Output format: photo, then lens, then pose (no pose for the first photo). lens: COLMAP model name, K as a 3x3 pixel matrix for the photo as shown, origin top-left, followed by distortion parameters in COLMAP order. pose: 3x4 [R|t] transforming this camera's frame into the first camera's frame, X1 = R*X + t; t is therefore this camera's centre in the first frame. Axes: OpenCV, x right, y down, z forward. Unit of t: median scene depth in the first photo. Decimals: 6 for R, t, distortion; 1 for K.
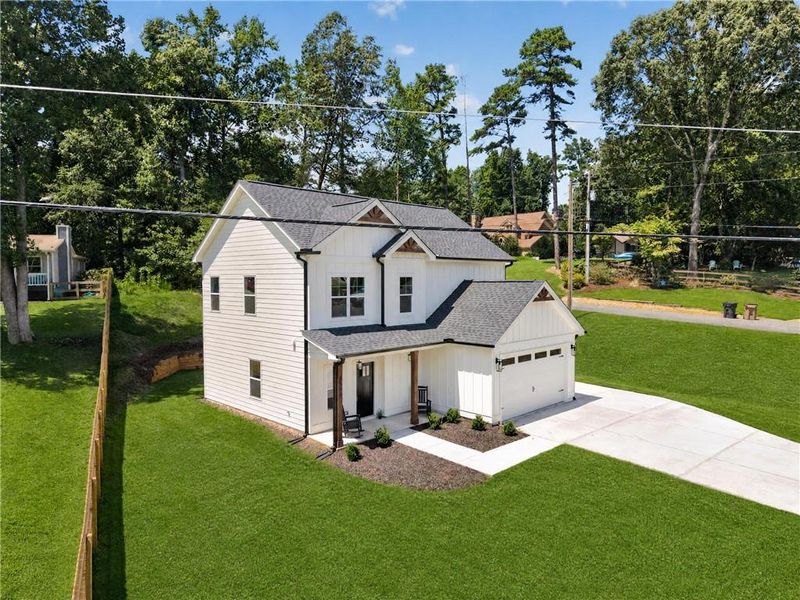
lens RADIAL K [[536.4, 0, 400.0], [0, 536.4, 300.0], [0, 0, 1]] dist [0.001620, -0.000458]
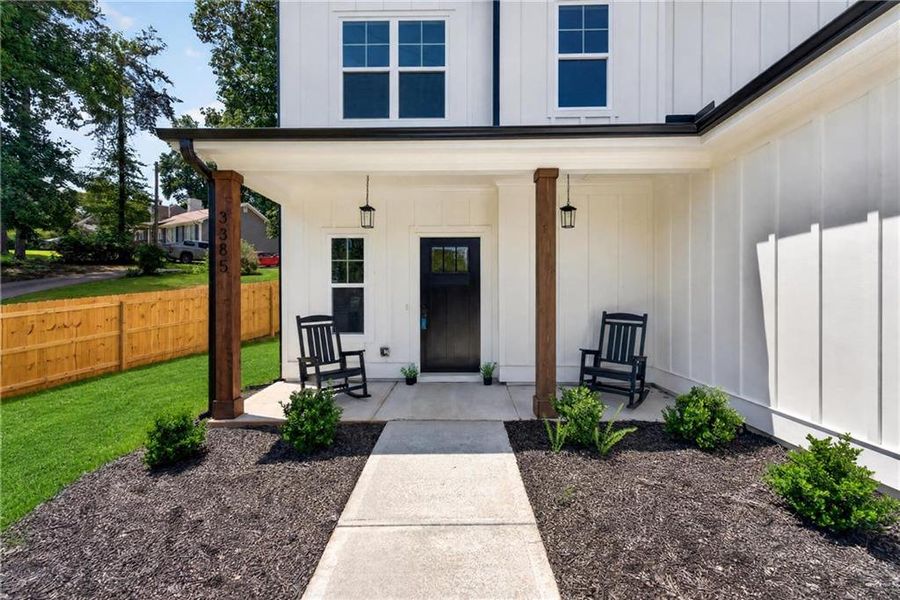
lens RADIAL K [[392.0, 0, 448.7], [0, 392.0, 301.8], [0, 0, 1]] dist [0.005655, -0.000223]
pose [[0.693564, 0.006222, -0.720368, 0.146812], [-0.026777, 0.999494, -0.017147, 0.171443], [0.719897, 0.031182, 0.693380, 0.803842]]
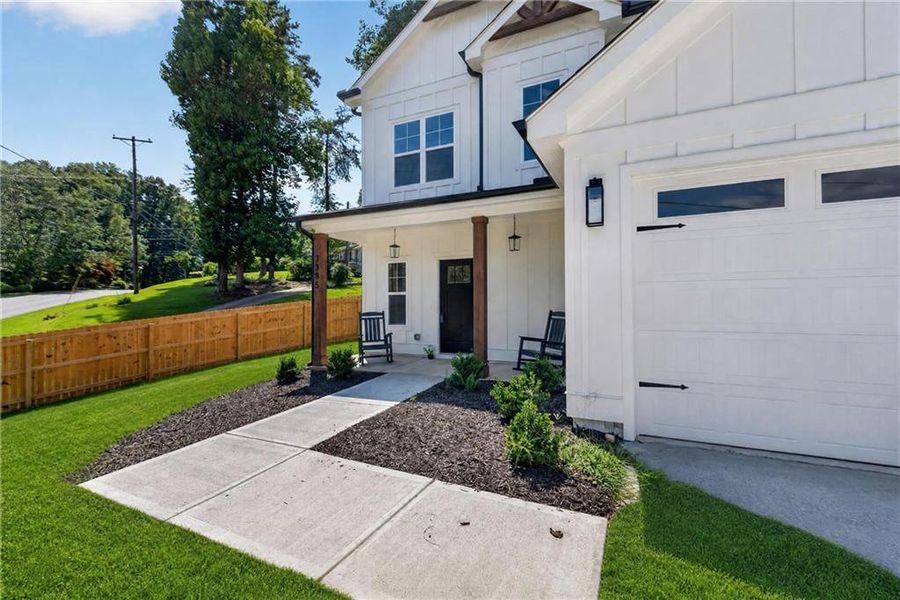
lens RADIAL K [[392.0, 0, 448.7], [0, 392.0, 301.8], [0, 0, 1]] dist [0.005655, -0.000223]
pose [[0.335078, -0.006883, -0.942165, 0.332805], [-0.031682, 0.999326, -0.018568, 0.172334], [0.941657, 0.036072, 0.334634, 0.857667]]
